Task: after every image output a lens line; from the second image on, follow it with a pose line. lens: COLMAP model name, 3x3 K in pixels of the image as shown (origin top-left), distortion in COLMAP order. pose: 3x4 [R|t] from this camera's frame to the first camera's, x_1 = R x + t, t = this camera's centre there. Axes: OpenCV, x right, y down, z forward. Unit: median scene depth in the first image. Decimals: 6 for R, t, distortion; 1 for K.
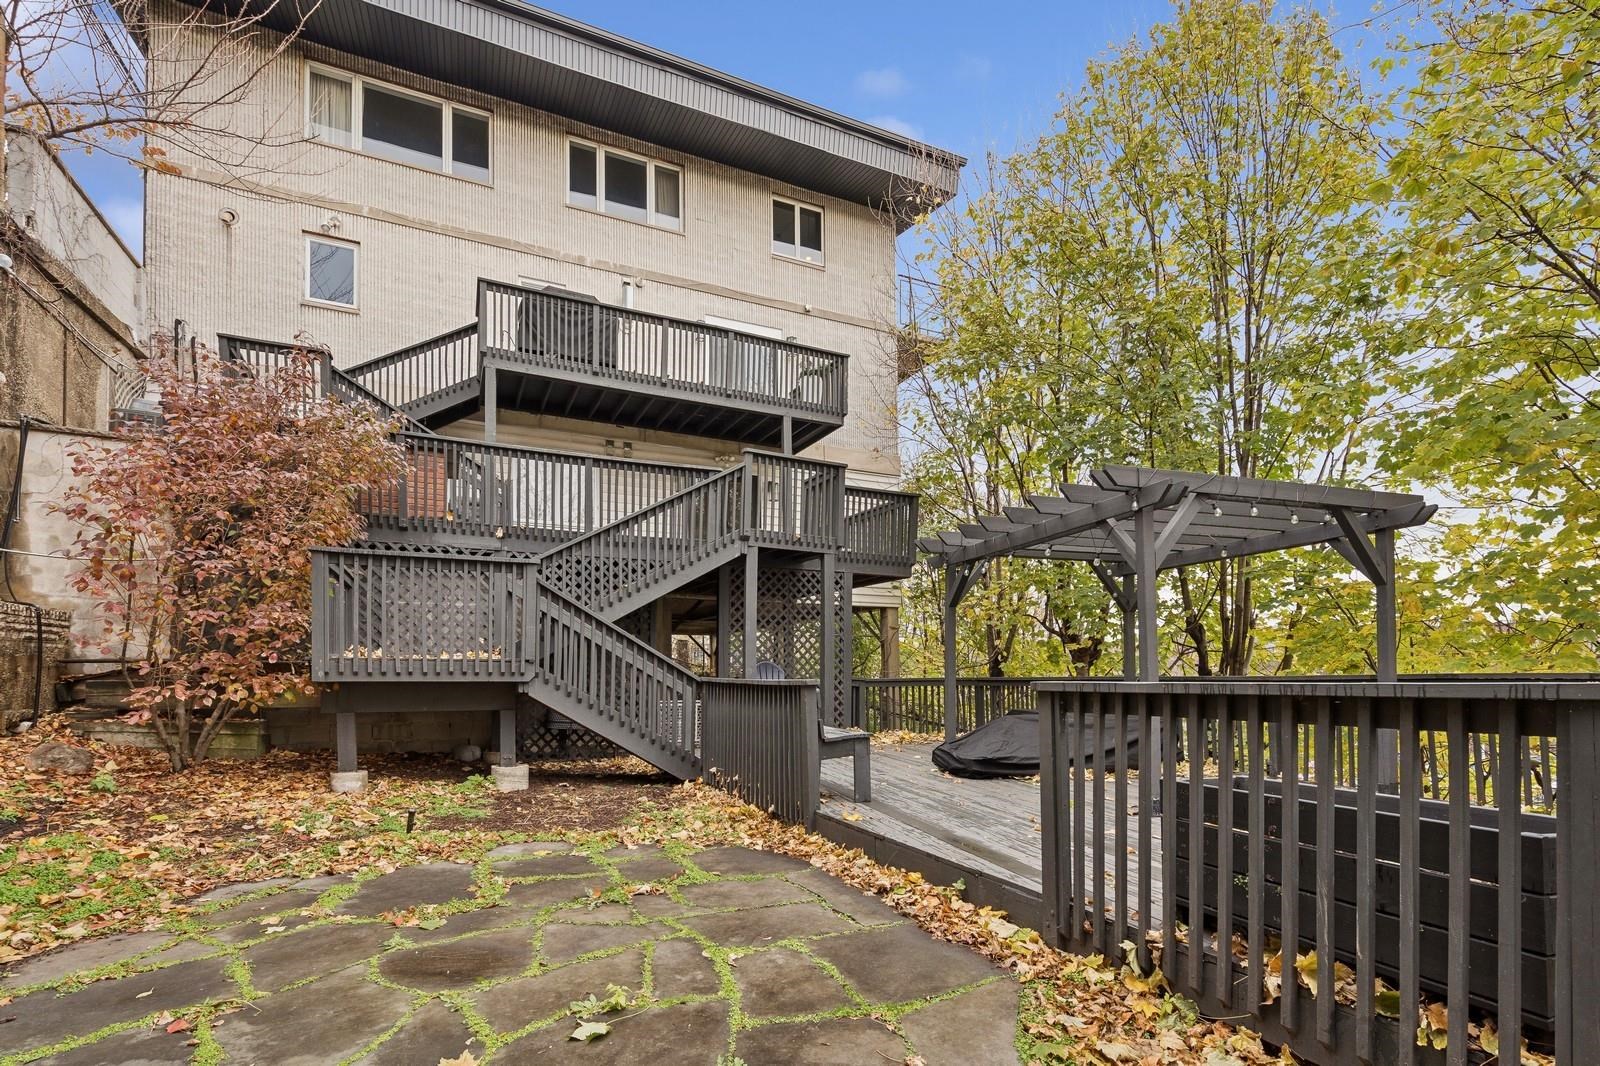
lens RADIAL K [[780.8, 0, 822.6], [0, 780.8, 654.9], [0, 0, 1]] dist [-0.001771, -0.000337]
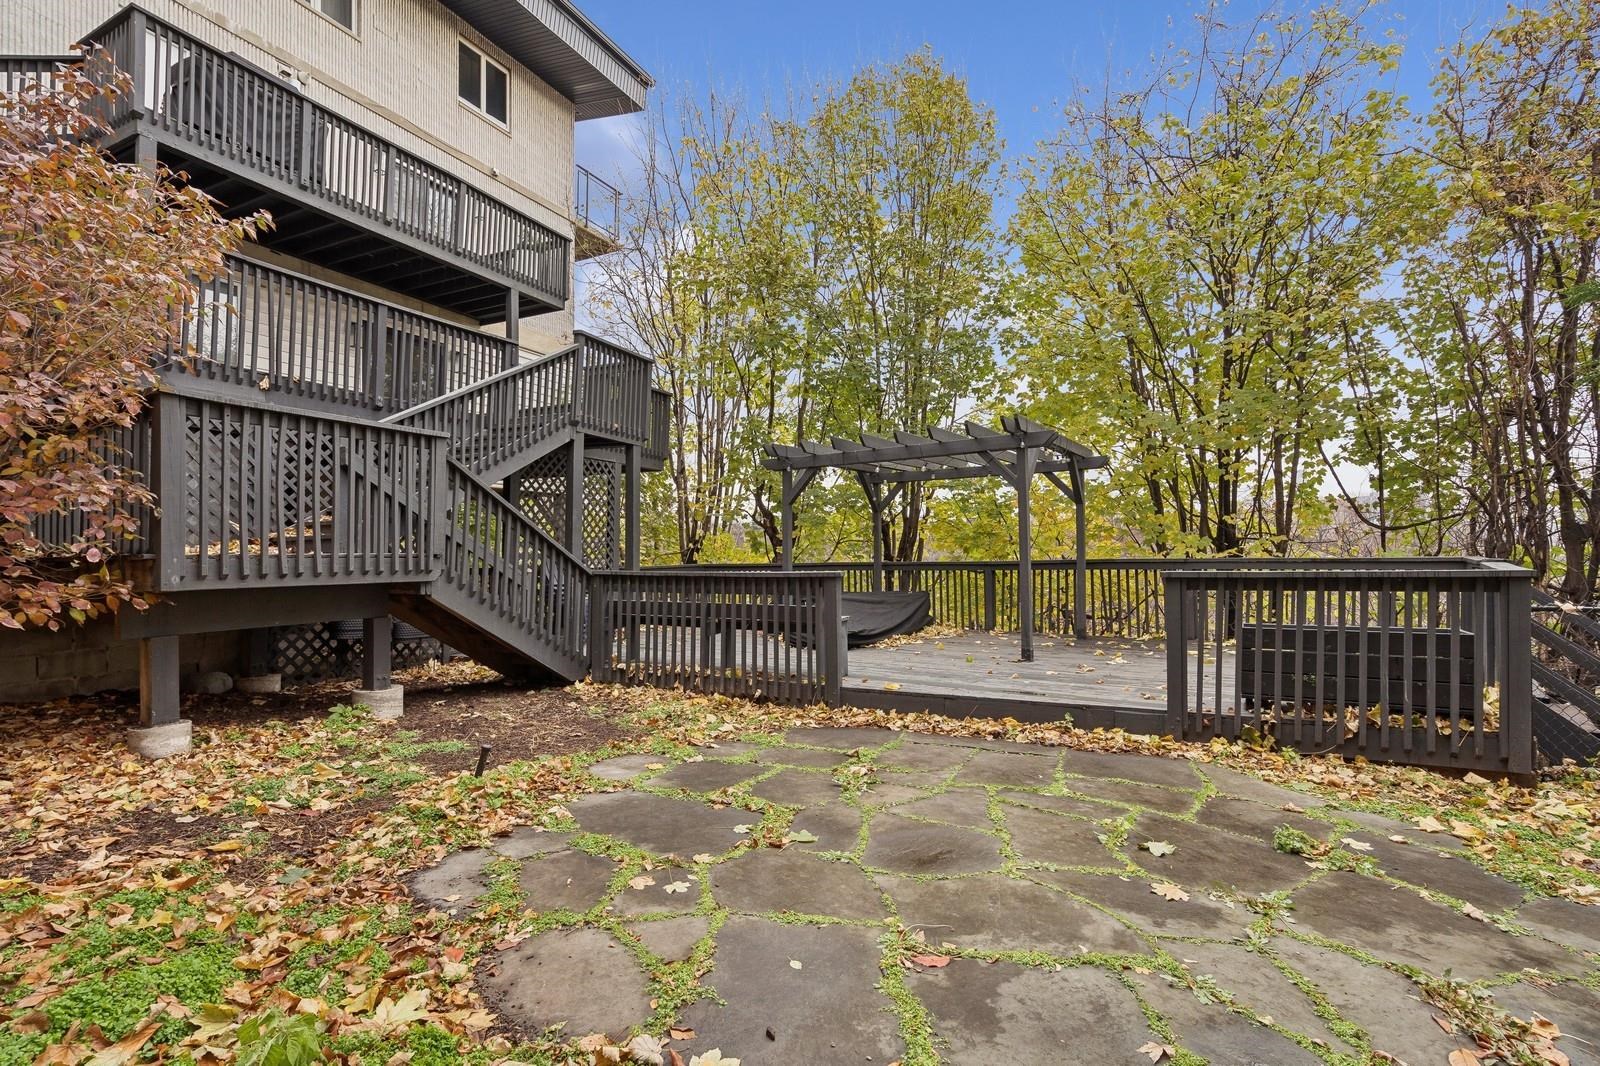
lens RADIAL K [[741.4, 0, 800.7], [0, 741.4, 534.9], [0, 0, 1]] dist [-0.000772, 0.000662]
pose [[0.772878, 0.008031, 0.634504, -0.380423], [-0.006382, 0.999968, -0.004884, -0.008517], [-0.634523, -0.000275, 0.772904, 0.101560]]
